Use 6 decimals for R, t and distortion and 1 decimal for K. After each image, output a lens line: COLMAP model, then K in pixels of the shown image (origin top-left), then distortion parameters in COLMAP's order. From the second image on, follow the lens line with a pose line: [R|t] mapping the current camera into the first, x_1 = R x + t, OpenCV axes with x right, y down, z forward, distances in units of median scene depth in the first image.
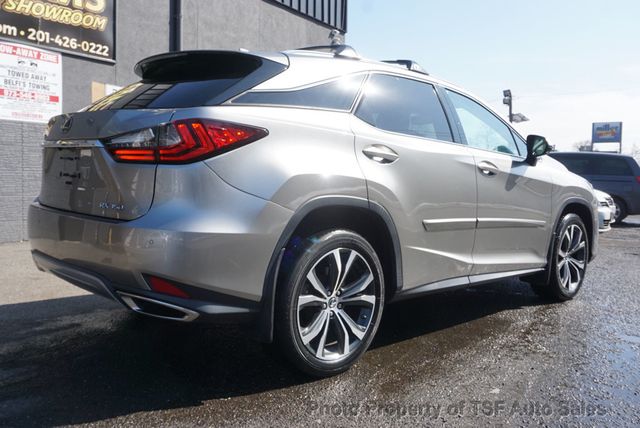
lens RADIAL K [[564.0, 0, 316.3], [0, 564.0, 215.0], [0, 0, 1]] dist [-0.034800, 0.033469]
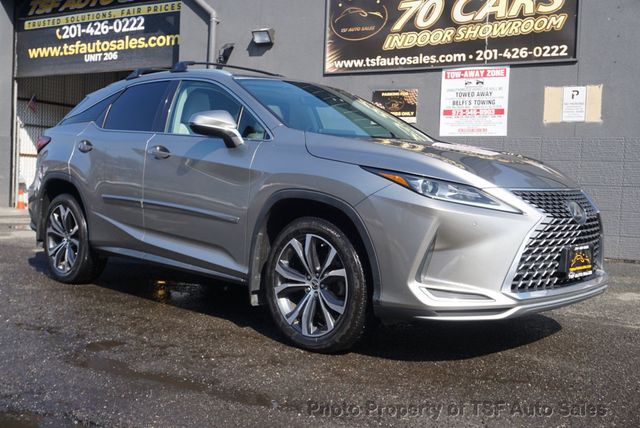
lens RADIAL K [[746.2, 0, 319.9], [0, 746.2, 216.3], [0, 0, 1]] dist [0.034420, 0.000000]
pose [[0.026457, 0.036355, -0.998989, 0.902295], [-0.106667, 0.993736, 0.033339, -0.026969], [0.993943, 0.105677, 0.030169, 0.649082]]
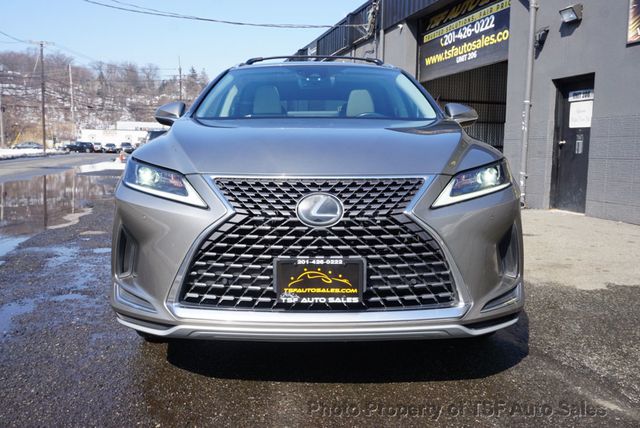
lens RADIAL K [[611.0, 0, 316.7], [0, 611.0, 207.2], [0, 0, 1]] dist [0.050043, 0.000000]
pose [[-0.721202, 0.034034, -0.691888, 0.544701], [-0.086768, 0.986488, 0.138969, -0.085549], [0.687269, 0.160258, -0.708504, 1.132126]]
